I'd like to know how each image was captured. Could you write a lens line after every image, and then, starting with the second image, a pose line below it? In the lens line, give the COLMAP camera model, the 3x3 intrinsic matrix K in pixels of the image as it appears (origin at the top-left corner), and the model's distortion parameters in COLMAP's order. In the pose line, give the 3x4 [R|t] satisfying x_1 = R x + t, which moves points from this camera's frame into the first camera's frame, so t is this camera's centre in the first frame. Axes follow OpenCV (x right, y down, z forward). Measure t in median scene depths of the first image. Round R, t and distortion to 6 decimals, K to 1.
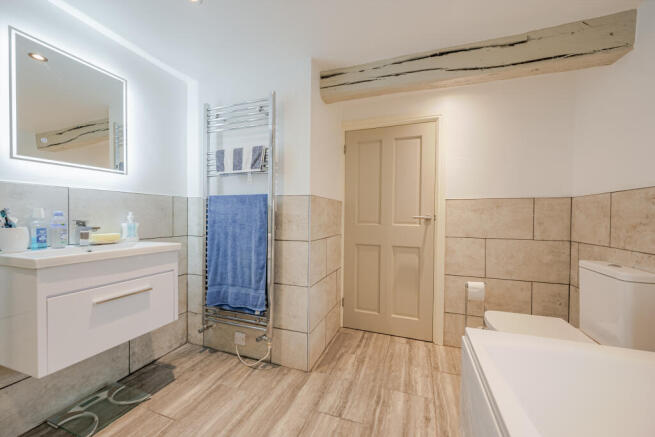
lens RADIAL K [[254.8, 0, 327.5], [0, 254.8, 218.5], [0, 0, 1]] dist [0.000536, 0.000087]
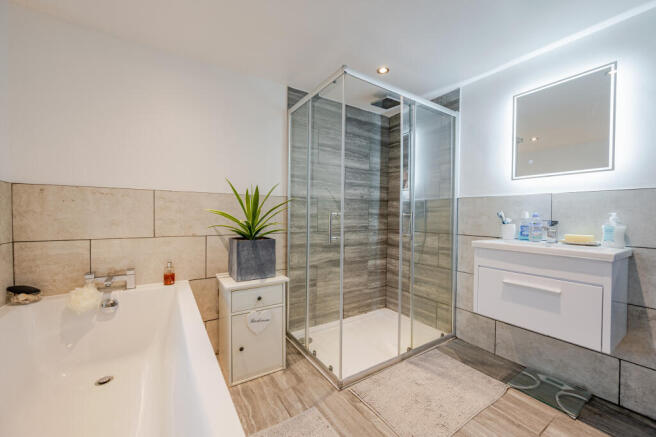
lens RADIAL K [[255.2, 0, 328.0], [0, 255.2, 218.5], [0, 0, 1]] dist [0.000536, 0.000087]
pose [[-0.609198, -0.002848, -0.793013, 0.585045], [-0.017877, 0.999789, 0.010143, 0.003256], [0.792817, 0.020355, -0.609120, 0.898416]]
